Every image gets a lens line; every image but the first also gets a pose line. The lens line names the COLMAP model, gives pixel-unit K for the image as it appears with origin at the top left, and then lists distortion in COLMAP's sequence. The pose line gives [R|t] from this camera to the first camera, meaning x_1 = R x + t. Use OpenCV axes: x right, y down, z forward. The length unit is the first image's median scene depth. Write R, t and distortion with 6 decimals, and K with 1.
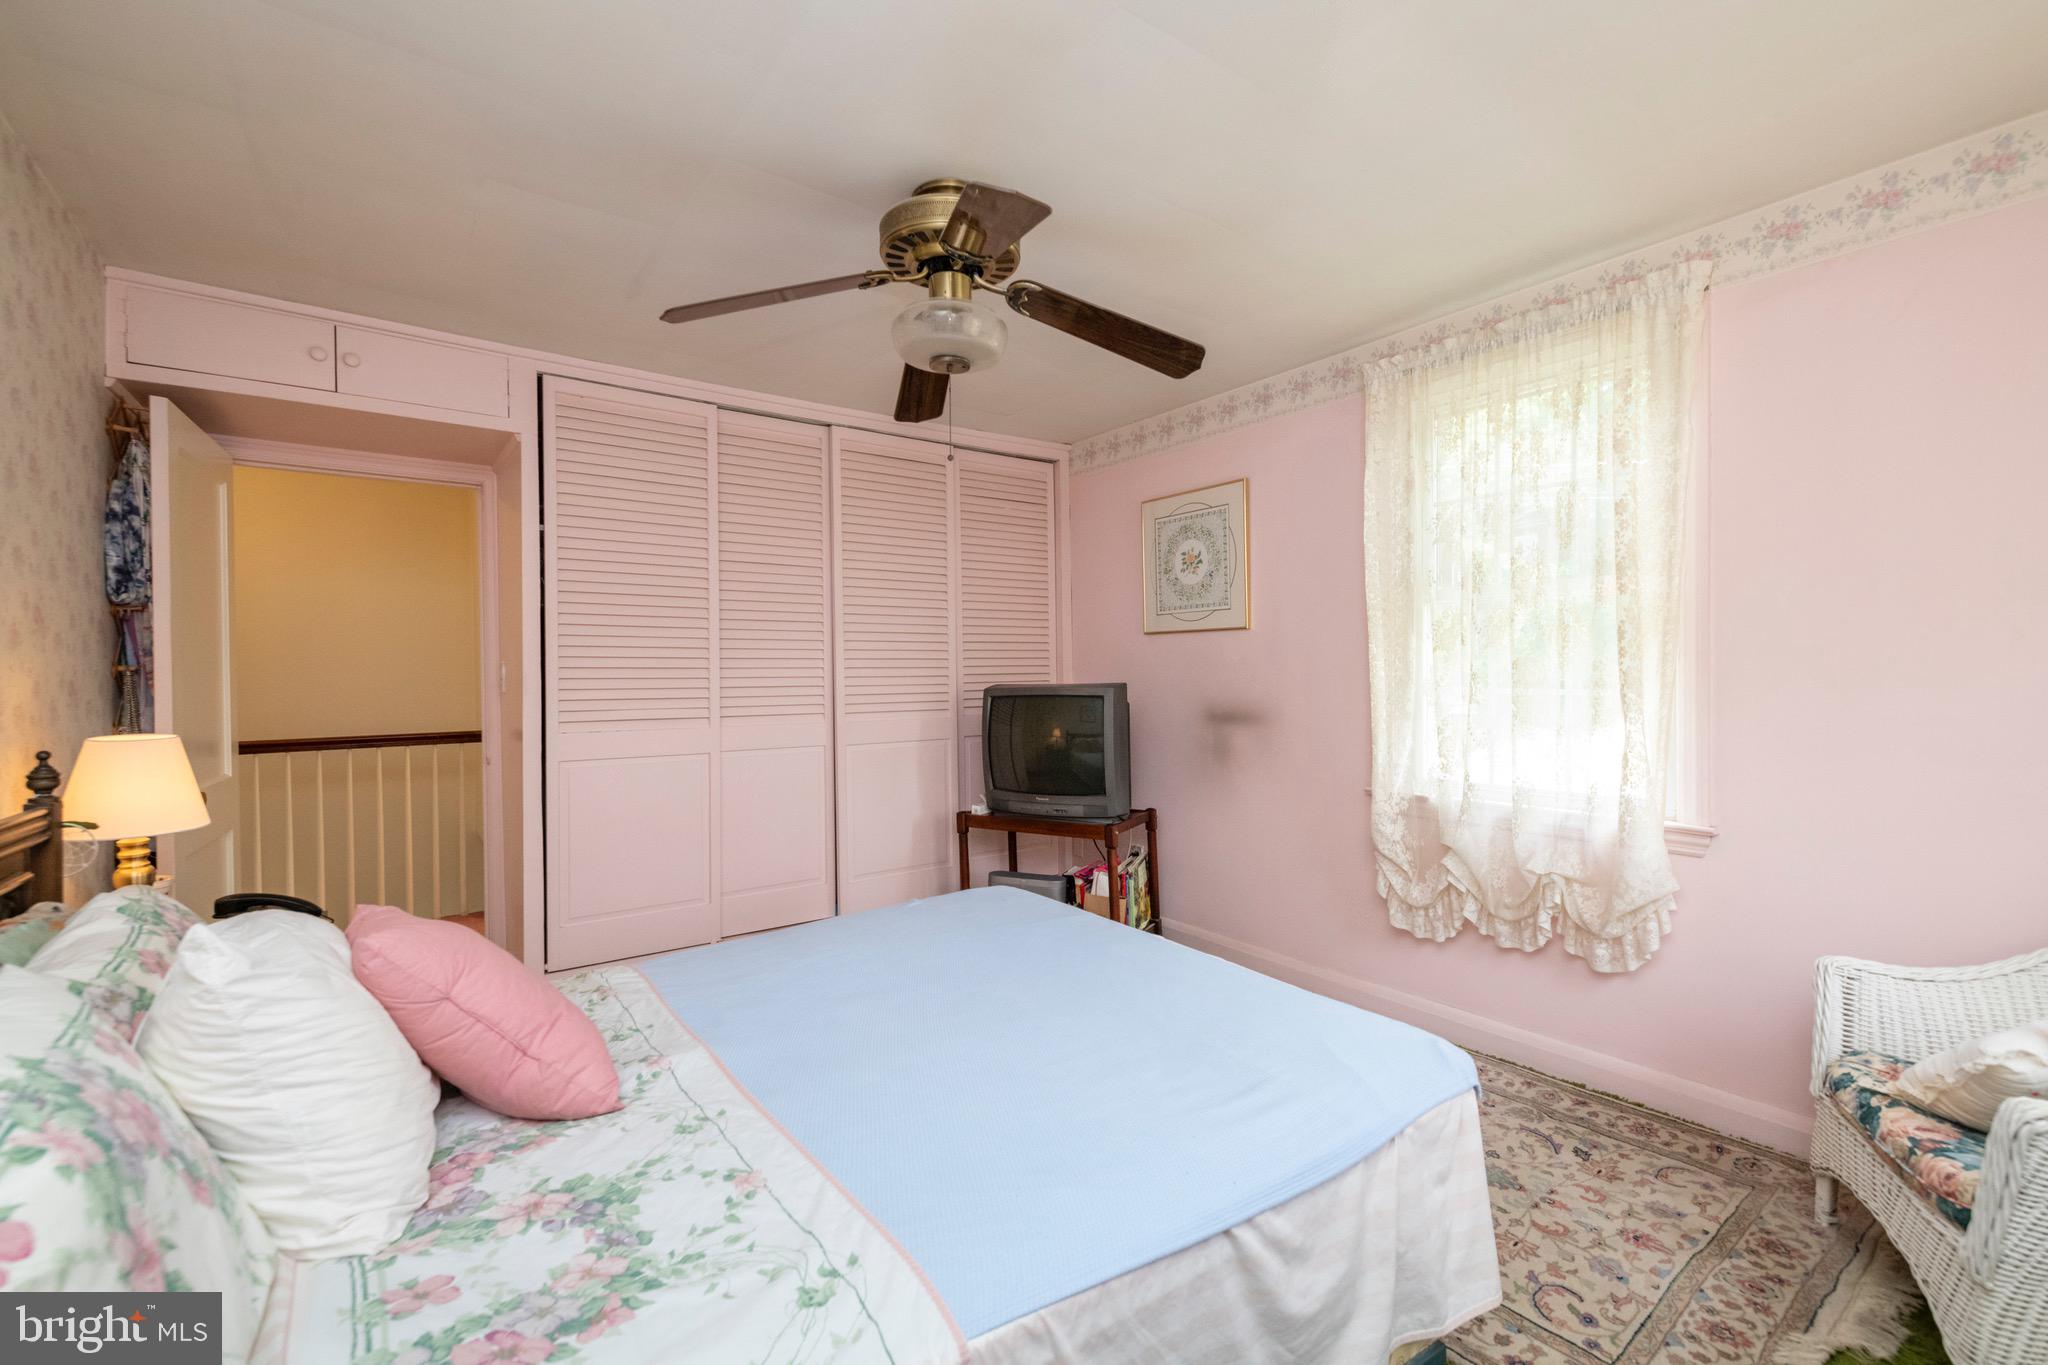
lens RADIAL K [[845.9, 0, 1029.0], [0, 845.9, 667.6], [0, 0, 1]] dist [0.104670, -0.023792]
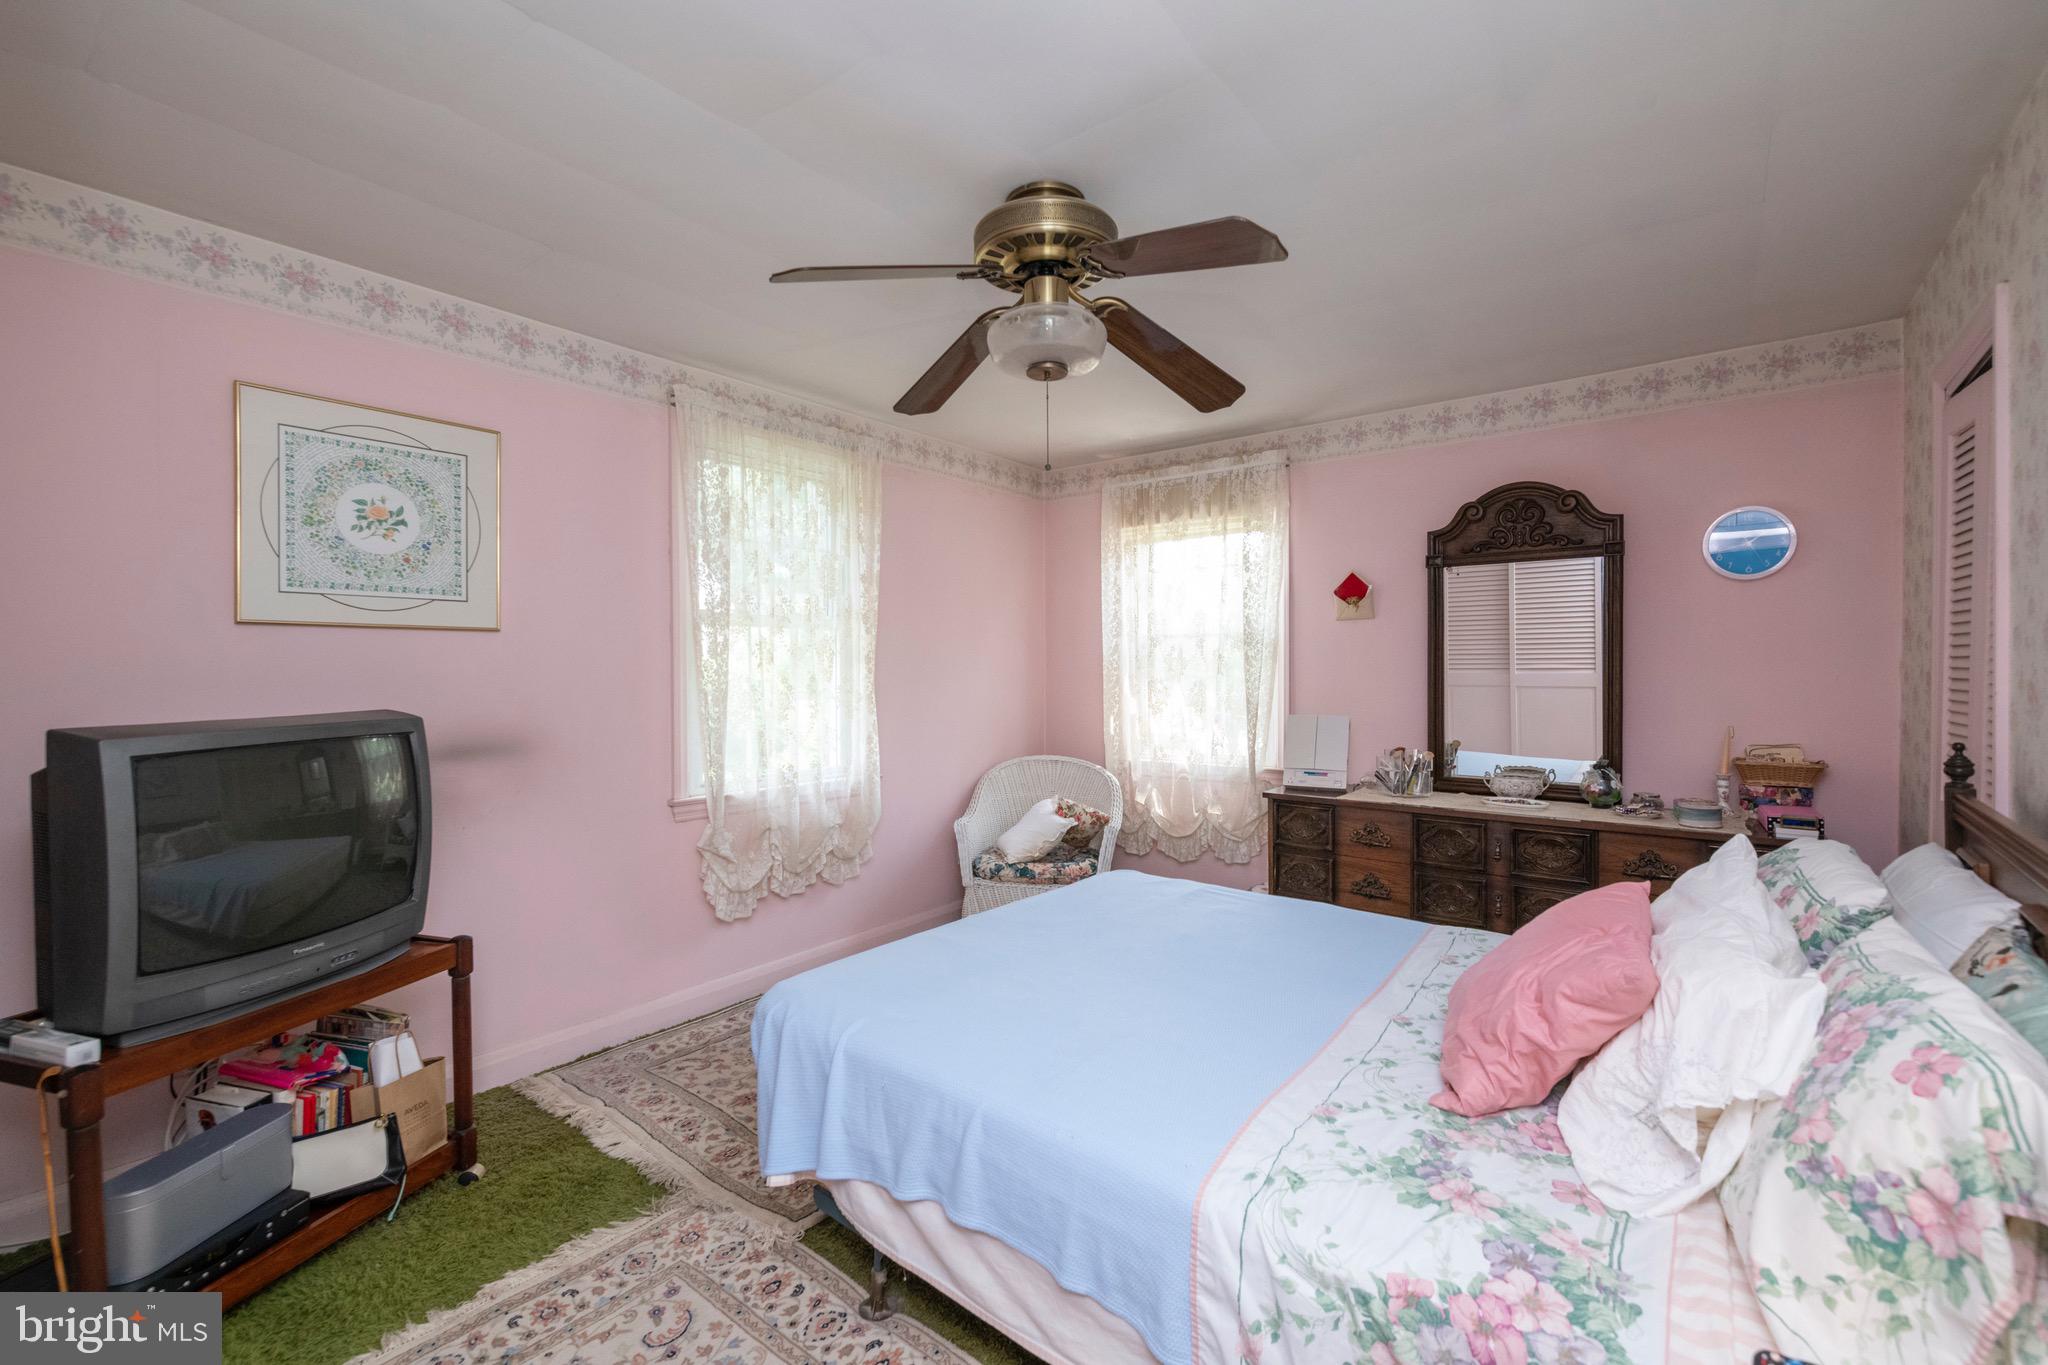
lens RADIAL K [[881.4, 0, 1026.9], [0, 881.4, 677.8], [0, 0, 1]] dist [-0.004835, -0.008295]
pose [[-0.225284, 0.011535, 0.974225, -0.745302], [0.011822, 0.999889, -0.009105, 0.009893], [-0.974221, 0.009466, -0.225396, 0.896222]]
